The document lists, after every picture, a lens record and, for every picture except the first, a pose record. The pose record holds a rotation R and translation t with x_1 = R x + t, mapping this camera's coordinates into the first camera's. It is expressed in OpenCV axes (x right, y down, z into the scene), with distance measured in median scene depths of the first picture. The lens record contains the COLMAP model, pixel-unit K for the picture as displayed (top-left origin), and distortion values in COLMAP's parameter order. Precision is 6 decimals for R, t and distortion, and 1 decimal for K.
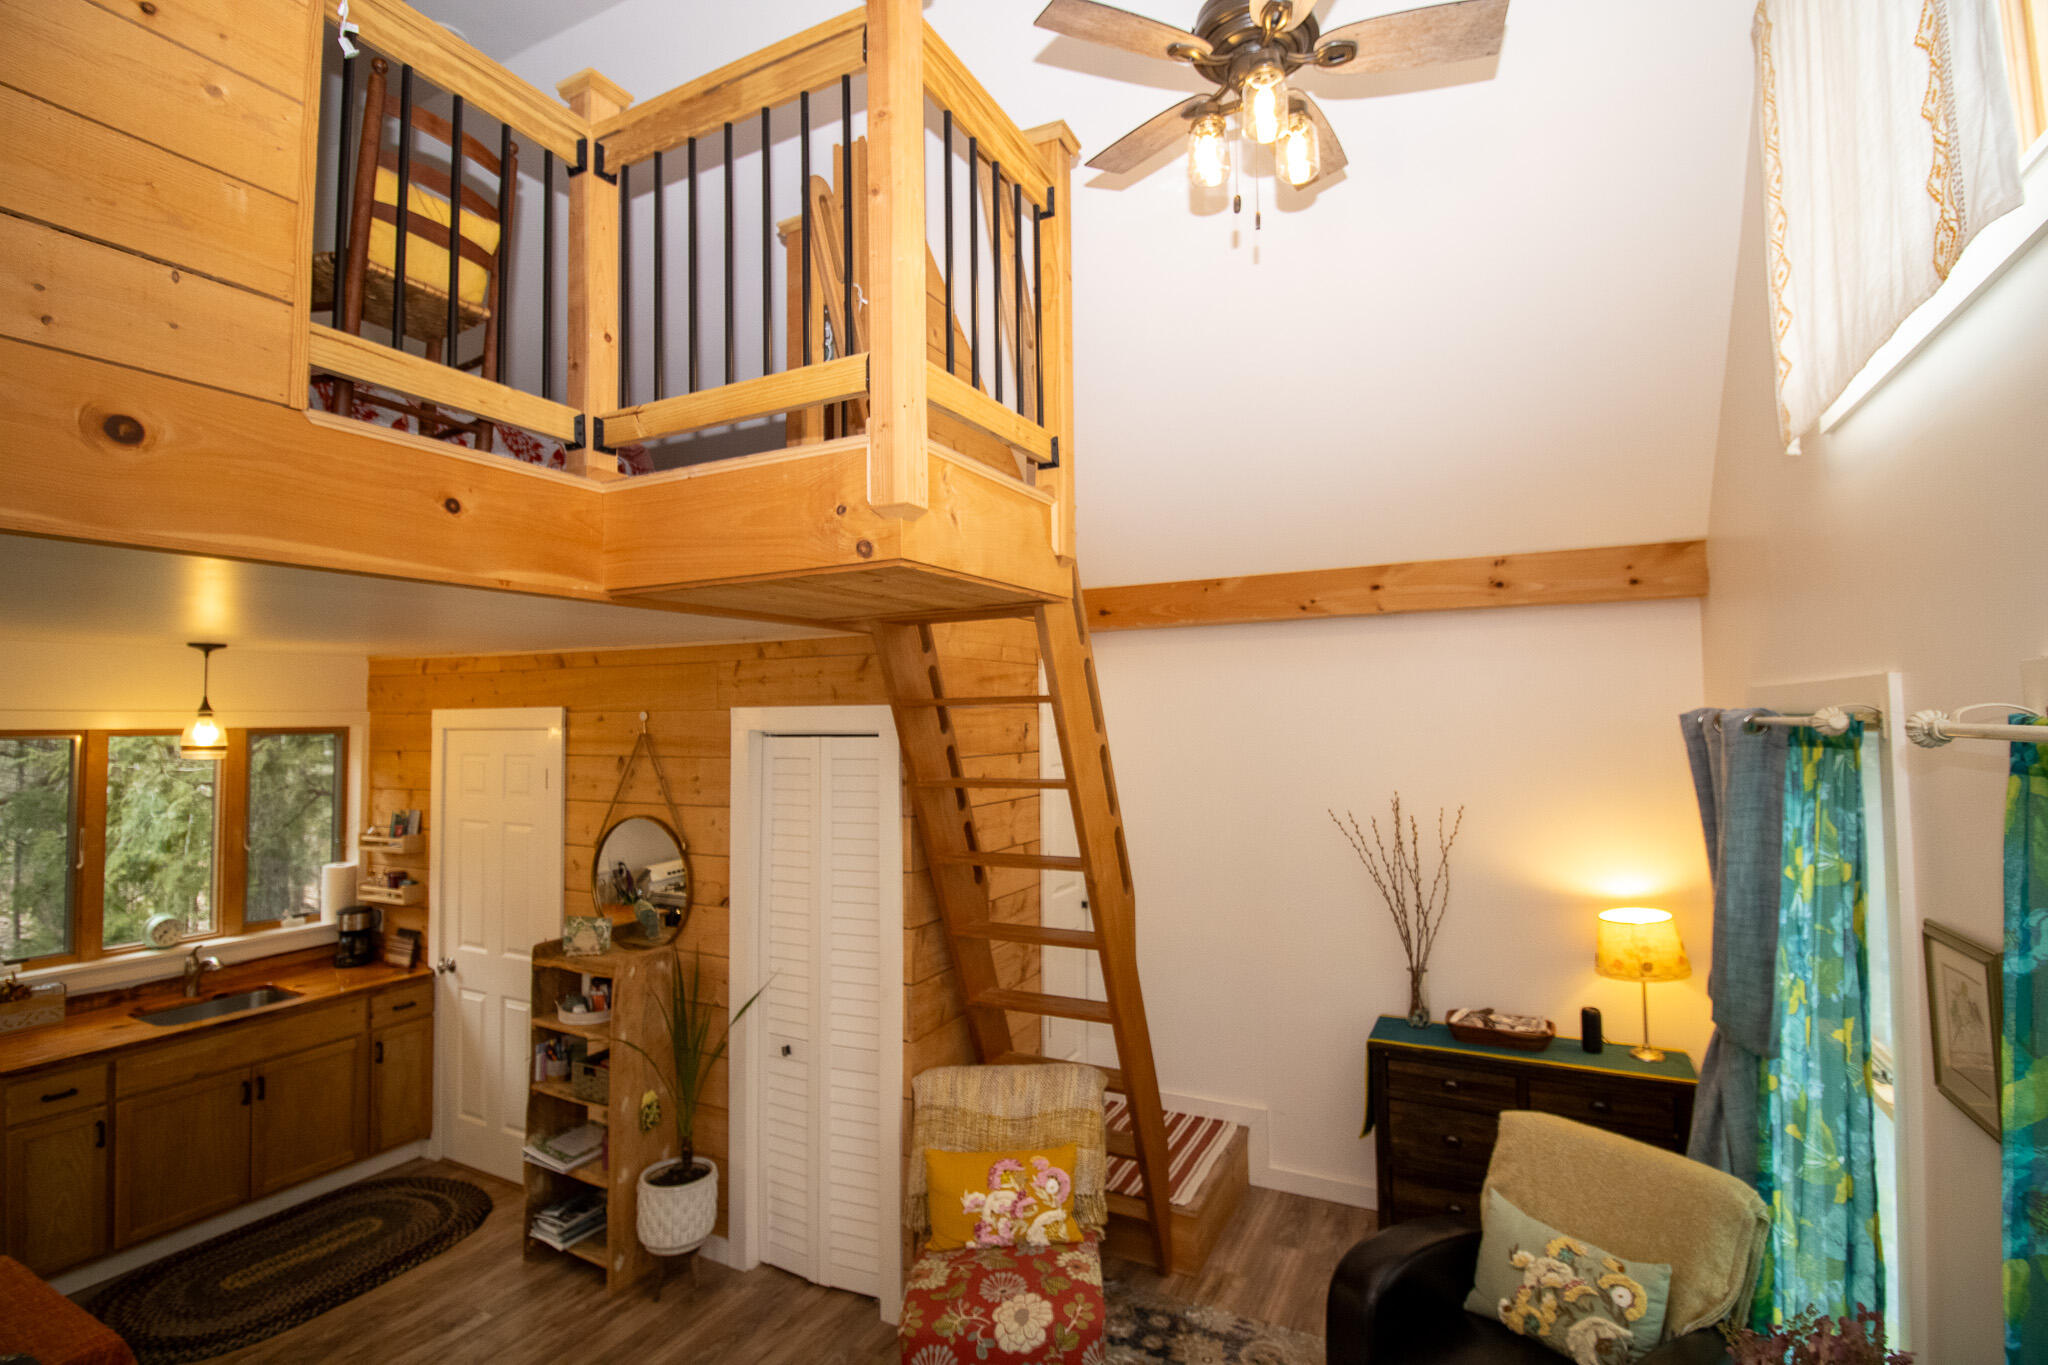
lens RADIAL K [[947.9, 0, 1026.0], [0, 947.9, 671.4], [0, 0, 1]] dist [0.001154, -0.012355]
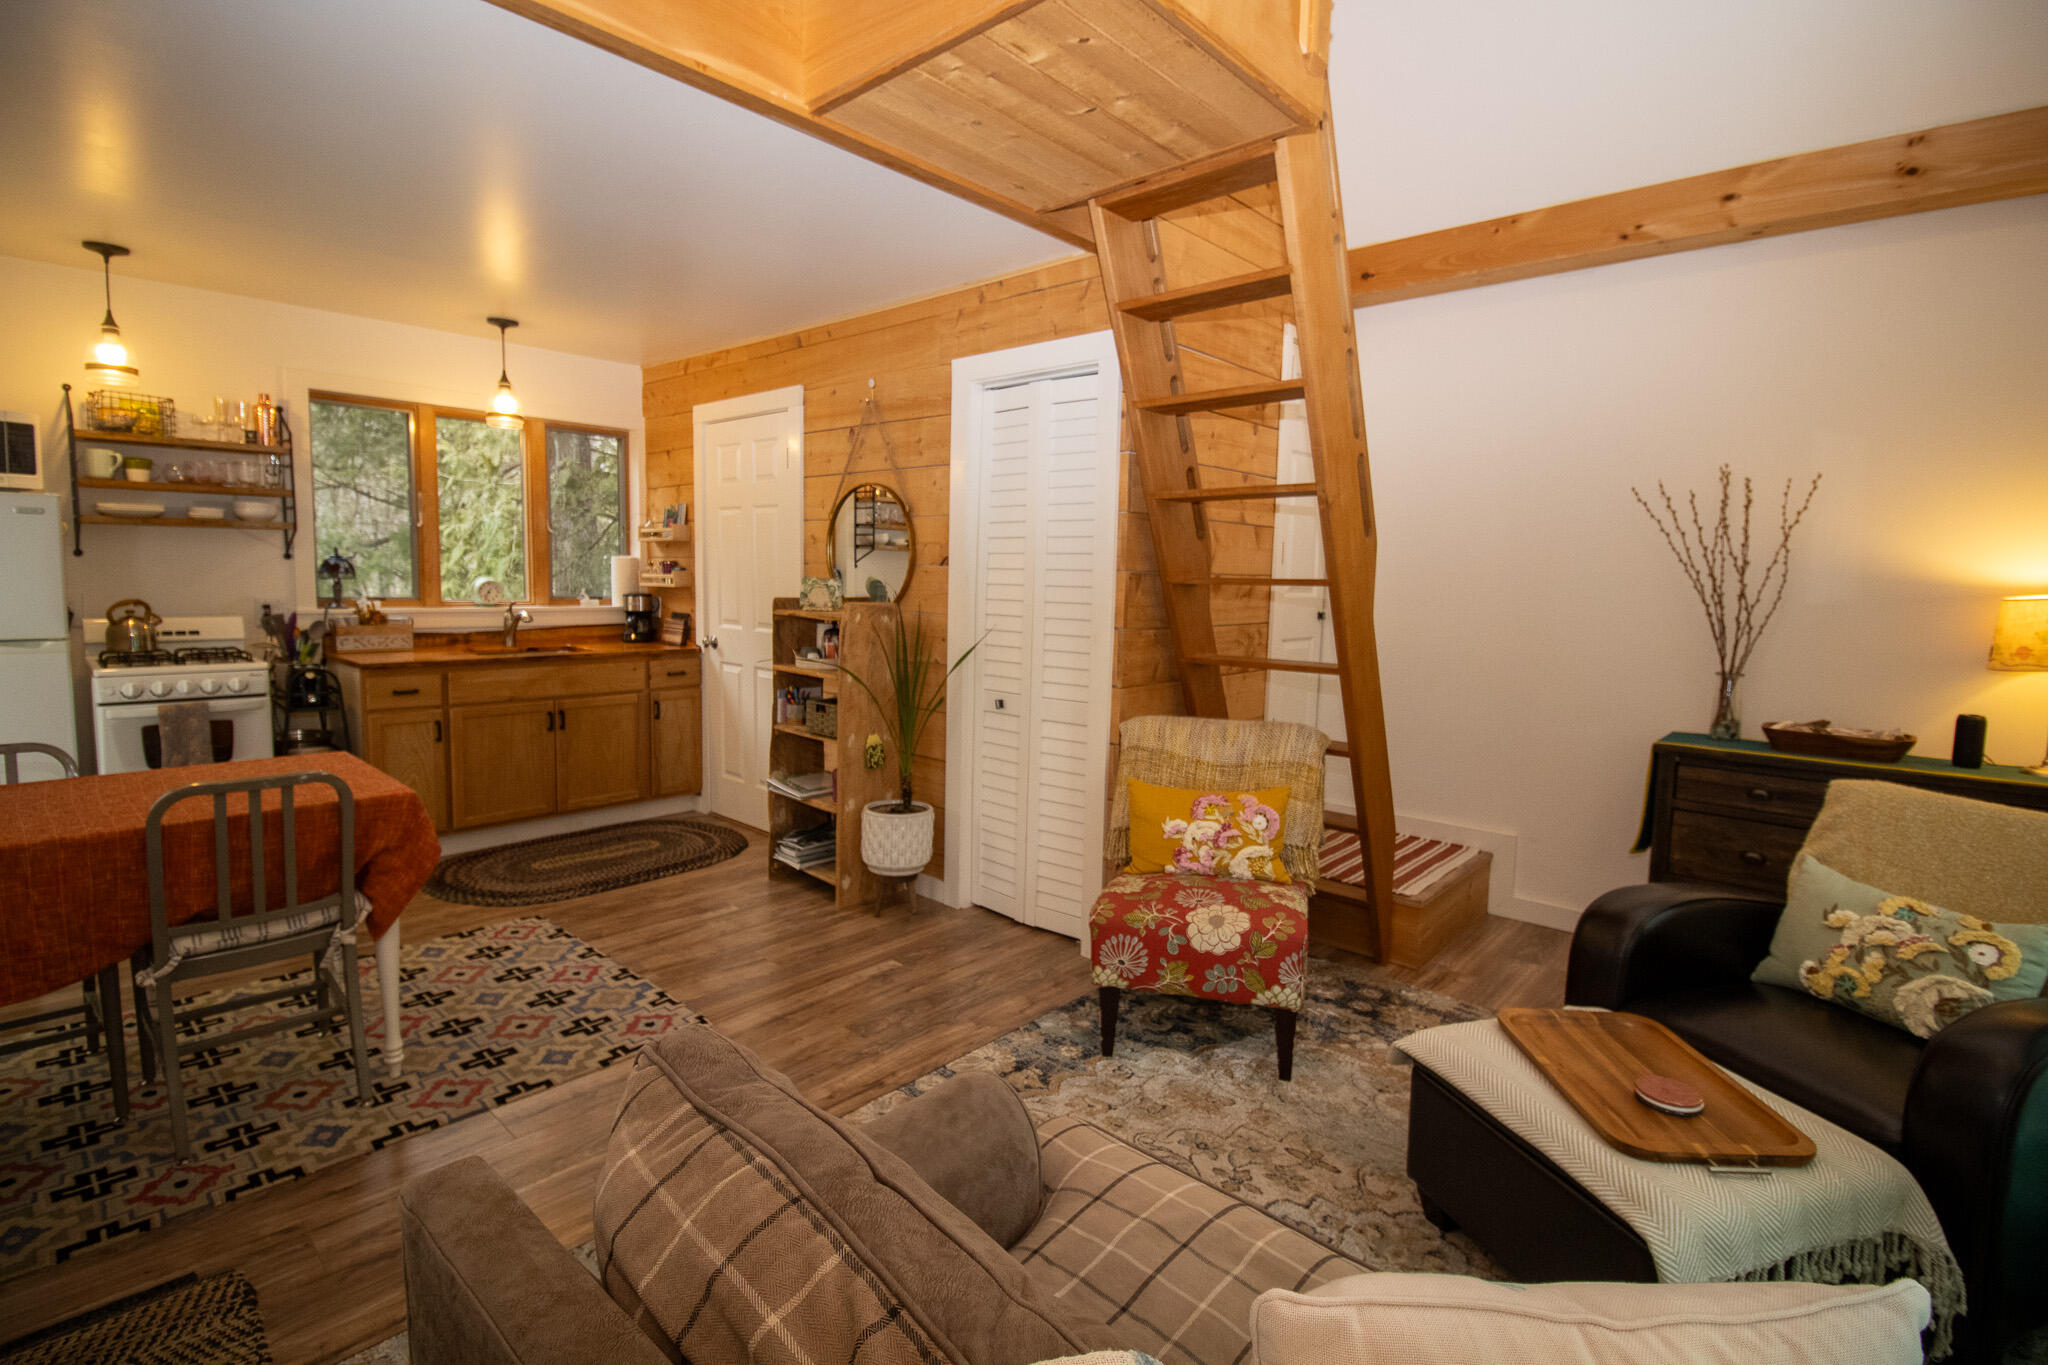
lens RADIAL K [[947.9, 0, 1029.6], [0, 947.9, 666.7], [0, 0, 1]] dist [0.001154, -0.012355]
pose [[0.966150, 0.058023, -0.251371, 0.028033], [-0.021142, 0.988910, 0.147005, 0.209254], [0.257112, -0.136715, 0.956662, 0.049944]]
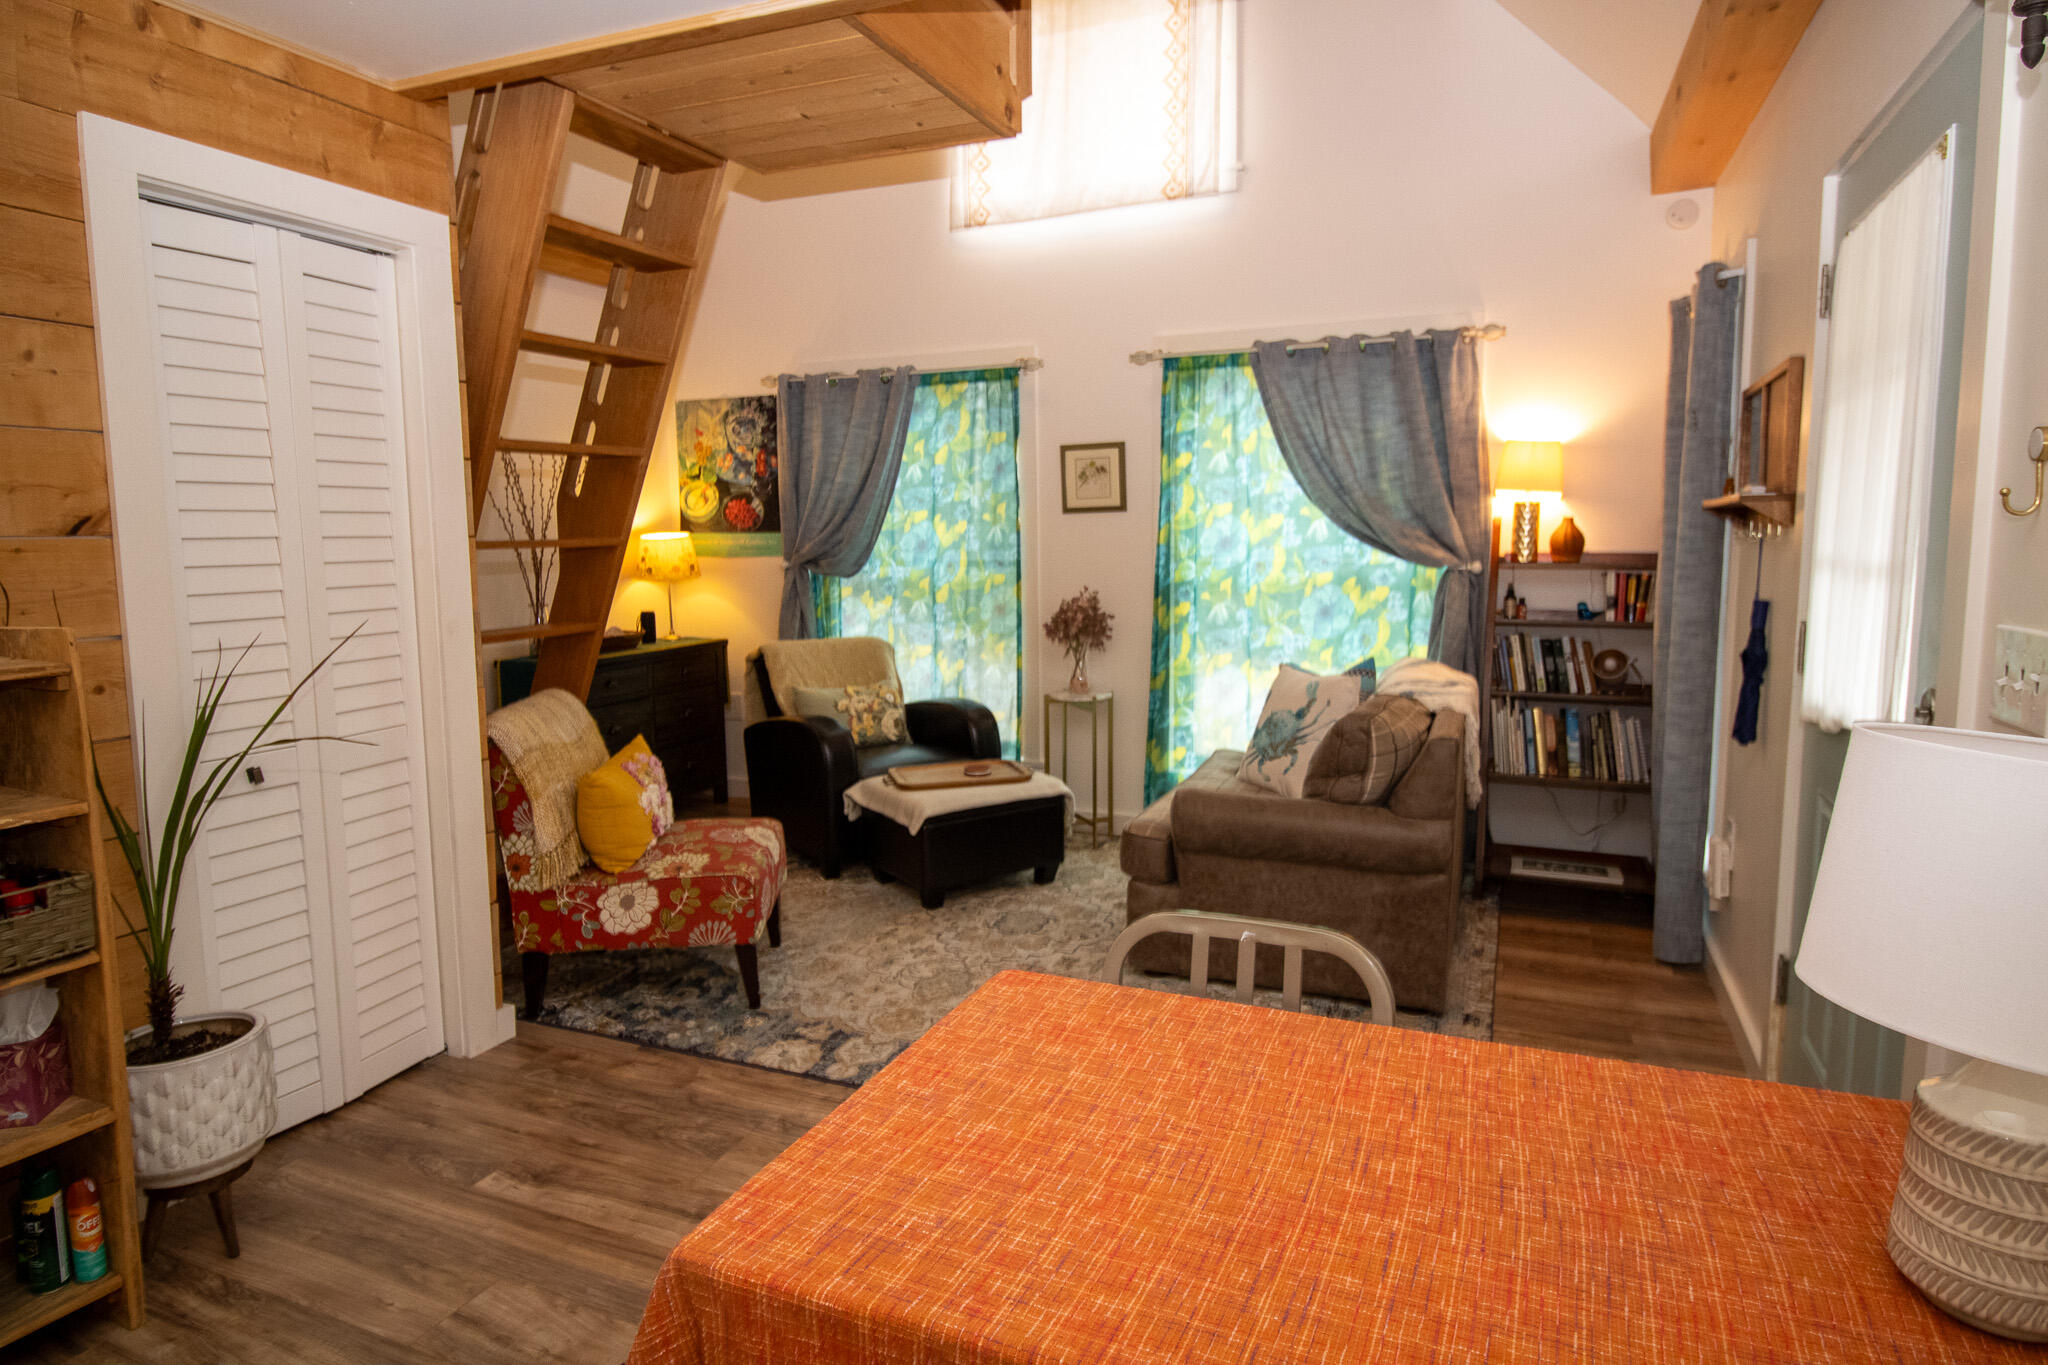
lens RADIAL K [[1143.7, 0, 1026.6], [0, 1143.7, 664.5], [0, 0, 1]] dist [-0.003016, -0.004856]
pose [[-0.070424, -0.103747, 0.992107, -0.952347], [-0.038793, 0.994109, 0.101203, 0.241460], [-0.996763, -0.031360, -0.074034, 0.578161]]
